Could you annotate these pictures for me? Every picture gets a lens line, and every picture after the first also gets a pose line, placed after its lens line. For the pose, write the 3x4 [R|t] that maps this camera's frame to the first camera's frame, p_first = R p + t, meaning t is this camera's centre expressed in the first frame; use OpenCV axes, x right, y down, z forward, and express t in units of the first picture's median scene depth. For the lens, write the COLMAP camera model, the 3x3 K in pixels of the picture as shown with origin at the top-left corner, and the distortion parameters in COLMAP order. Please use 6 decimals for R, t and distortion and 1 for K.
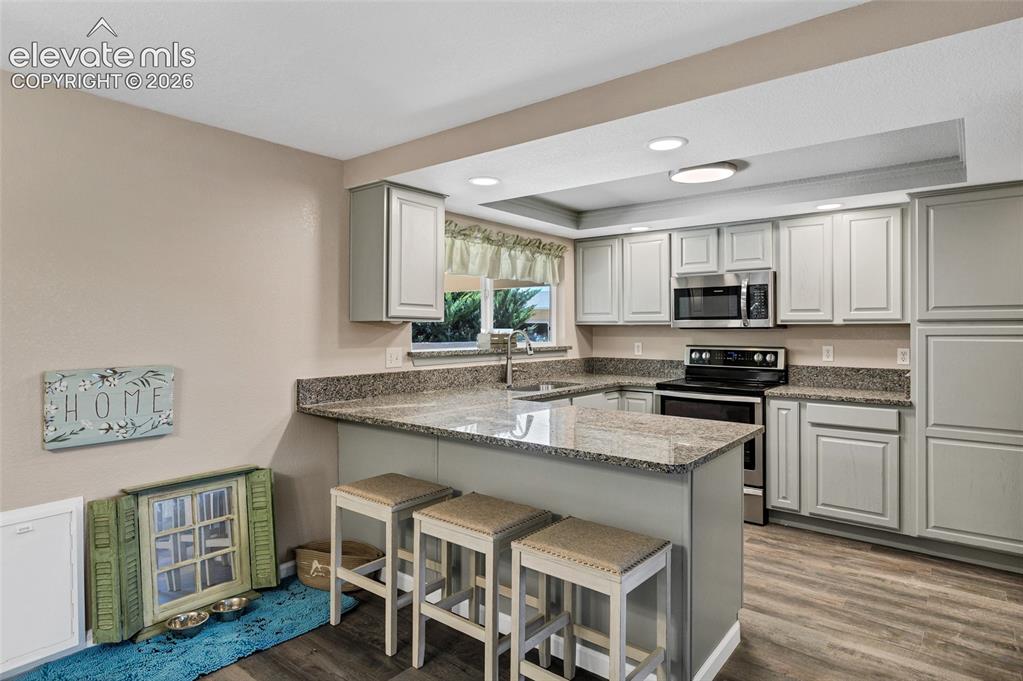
lens RADIAL K [[567.7, 0, 505.4], [0, 567.7, 326.2], [0, 0, 1]] dist [0.006975, -0.001288]
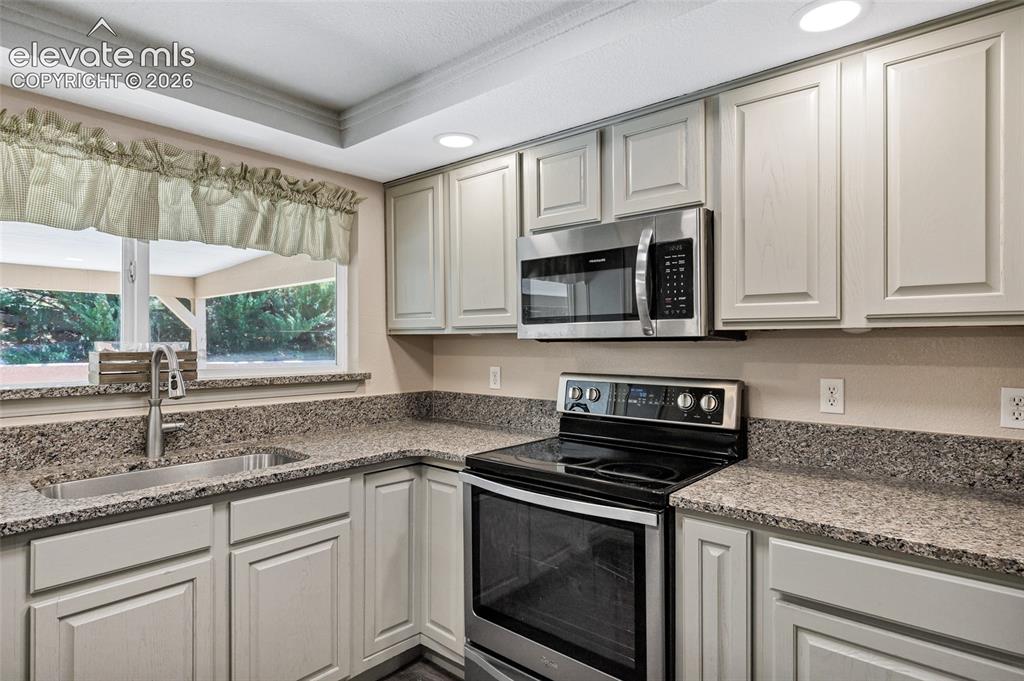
lens RADIAL K [[568.3, 0, 512.4], [0, 568.3, 342.0], [0, 0, 1]] dist [0.006975, -0.001288]
pose [[0.999885, -0.001154, -0.015118, 0.311442], [0.001182, 0.999998, 0.001865, 0.004520], [0.015116, -0.001883, 0.999884, 0.529422]]
